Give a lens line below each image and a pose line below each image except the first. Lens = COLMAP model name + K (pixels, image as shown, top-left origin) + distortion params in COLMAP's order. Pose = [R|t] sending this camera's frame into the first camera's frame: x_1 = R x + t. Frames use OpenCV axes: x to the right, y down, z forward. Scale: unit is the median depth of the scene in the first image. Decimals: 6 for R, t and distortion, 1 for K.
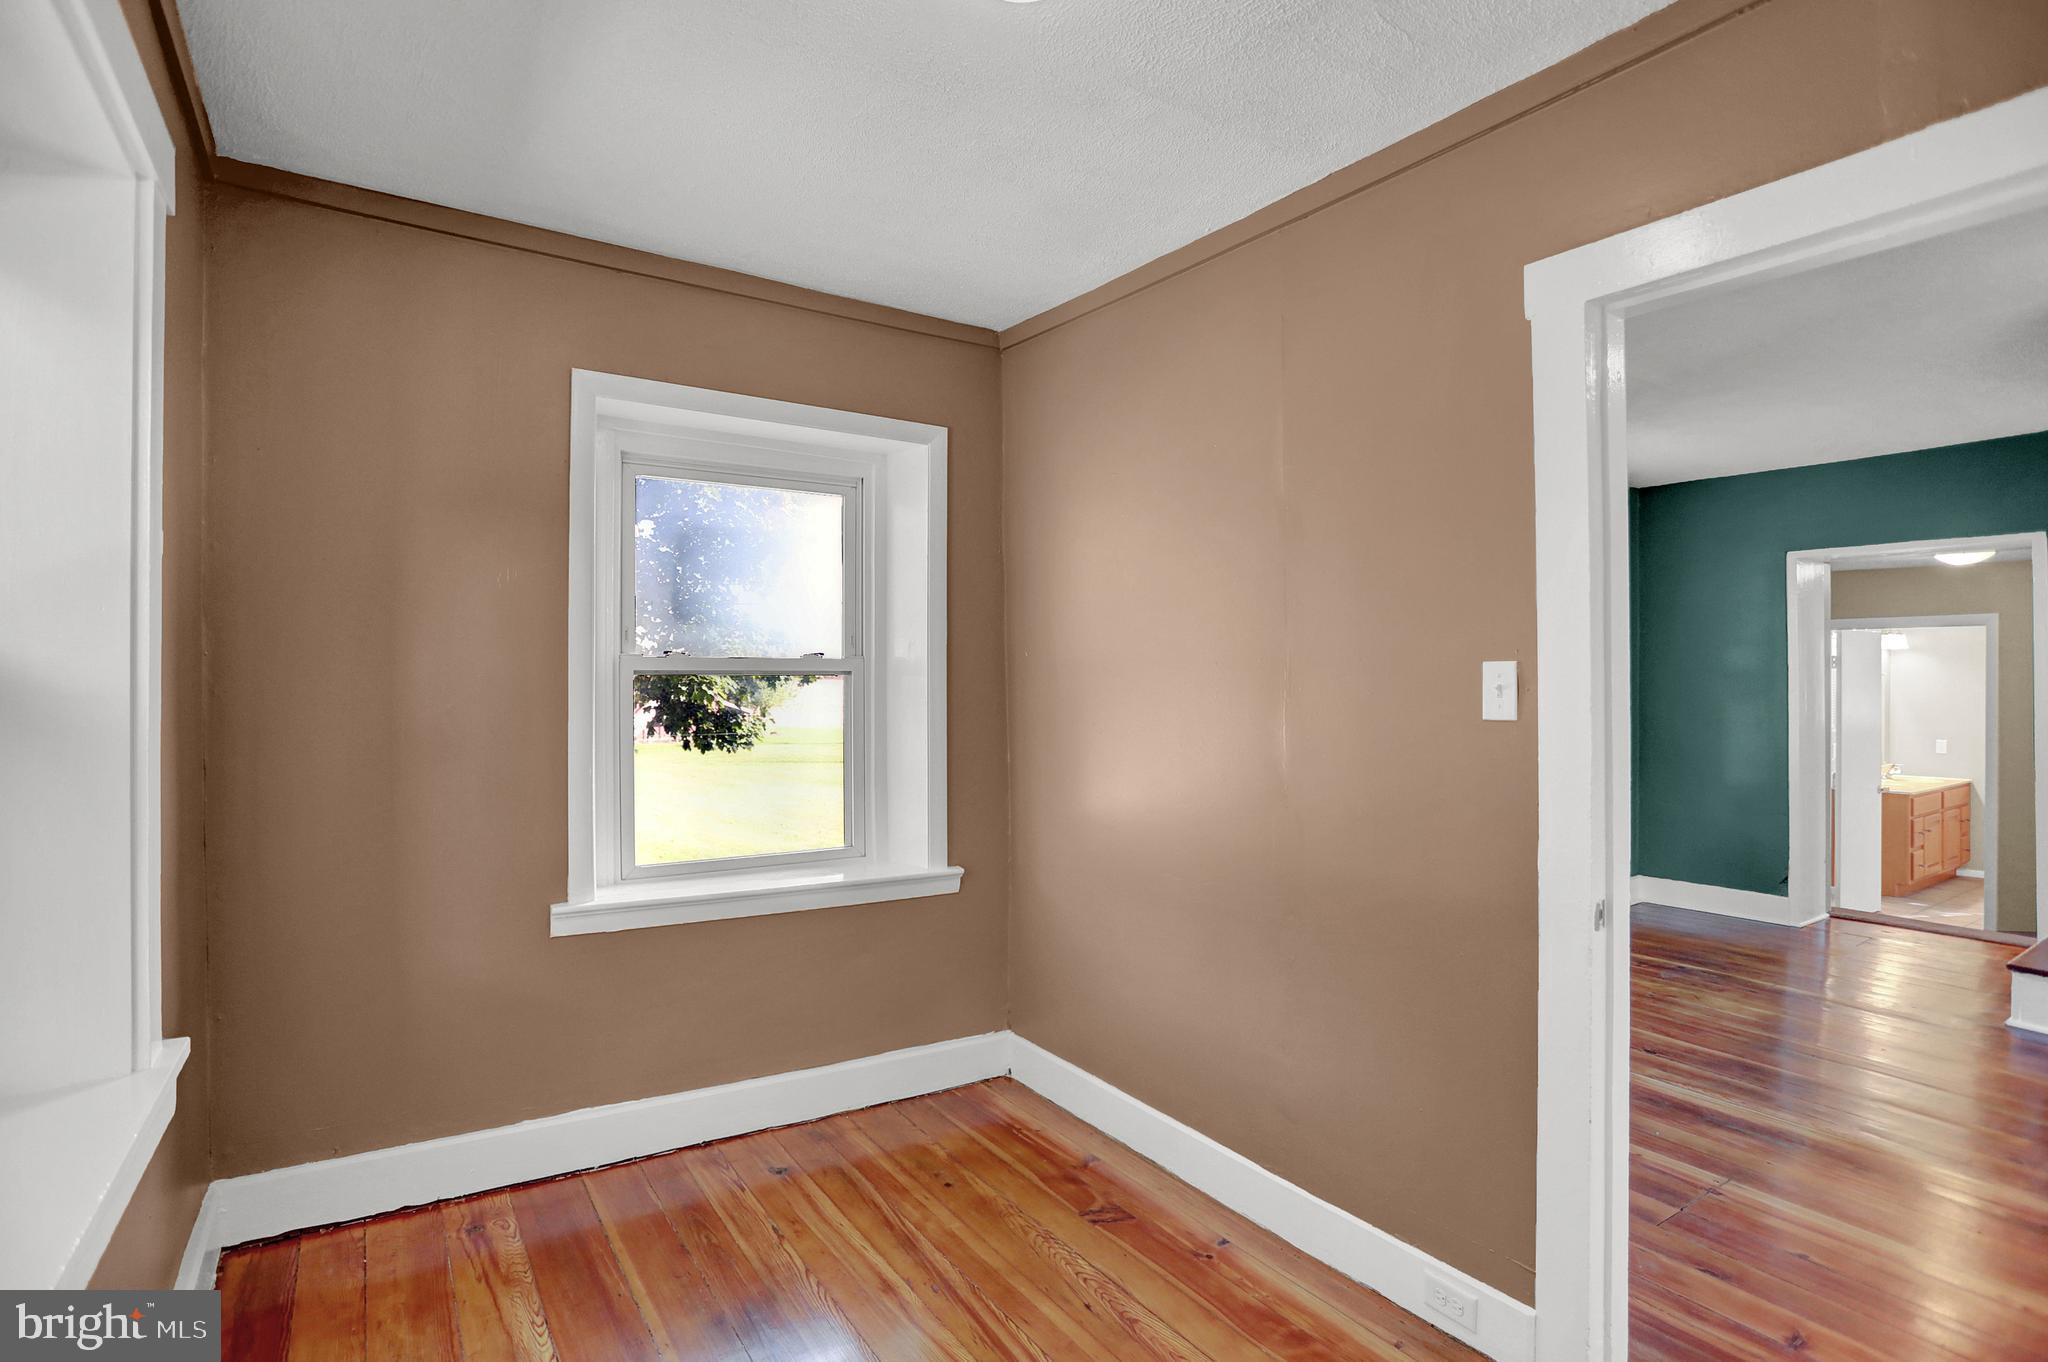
lens RADIAL K [[1012.2, 0, 1018.2], [0, 1012.2, 673.4], [0, 0, 1]] dist [-0.065557, 0.023805]
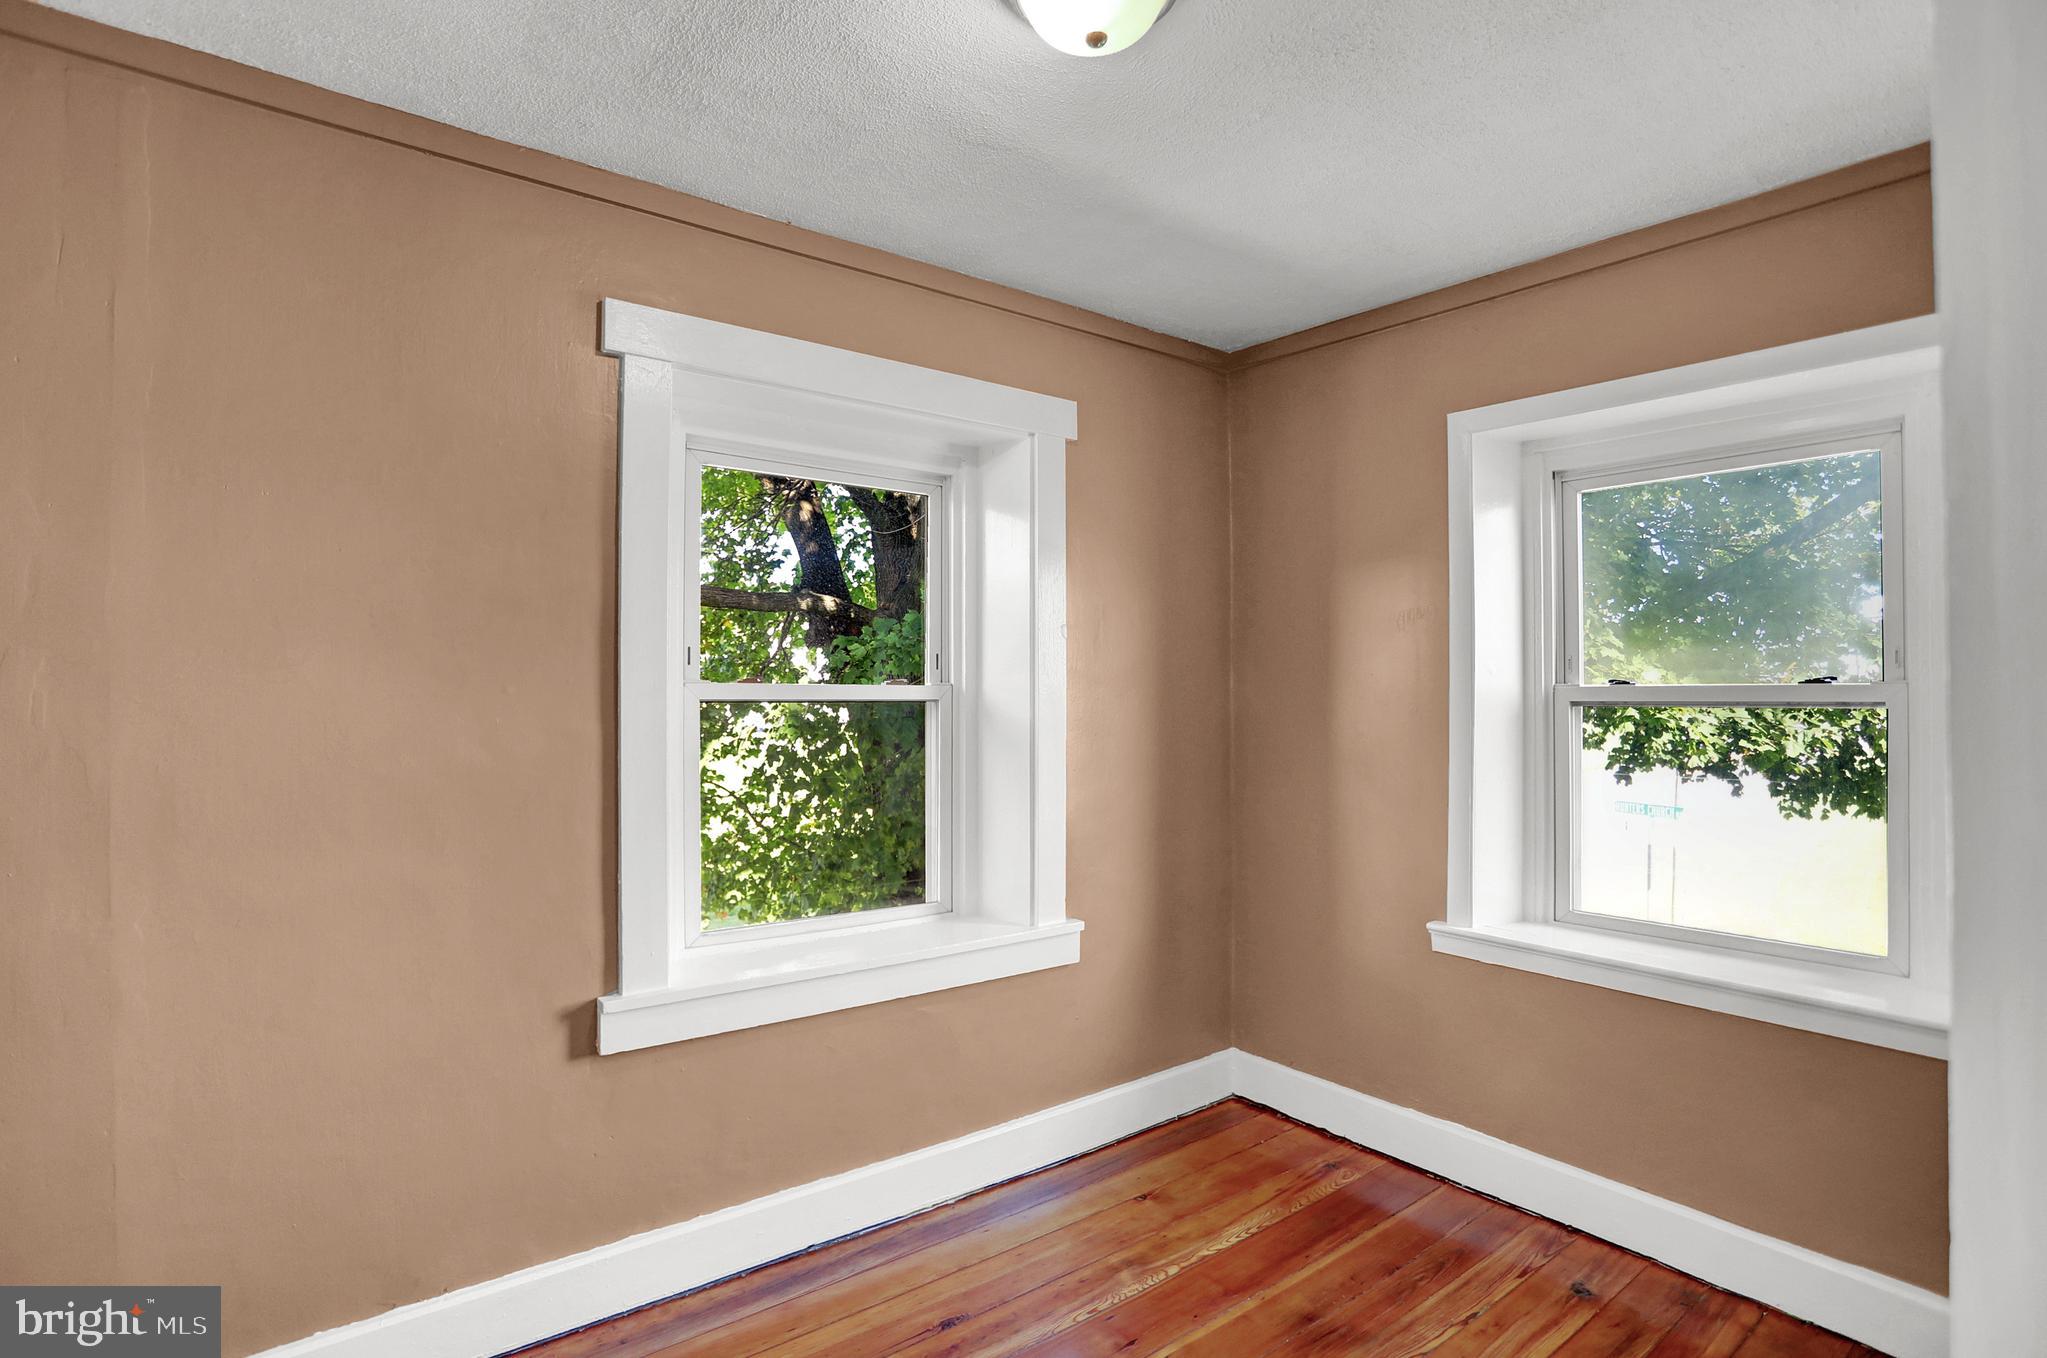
lens RADIAL K [[1011.7, 0, 1018.1], [0, 1011.7, 687.9], [0, 0, 1]] dist [-0.065557, 0.023805]
pose [[0.093777, -0.004447, -0.995583, 0.596597], [0.008758, 0.999955, -0.003641, -0.019779], [0.995555, -0.008377, 0.093812, 0.480091]]
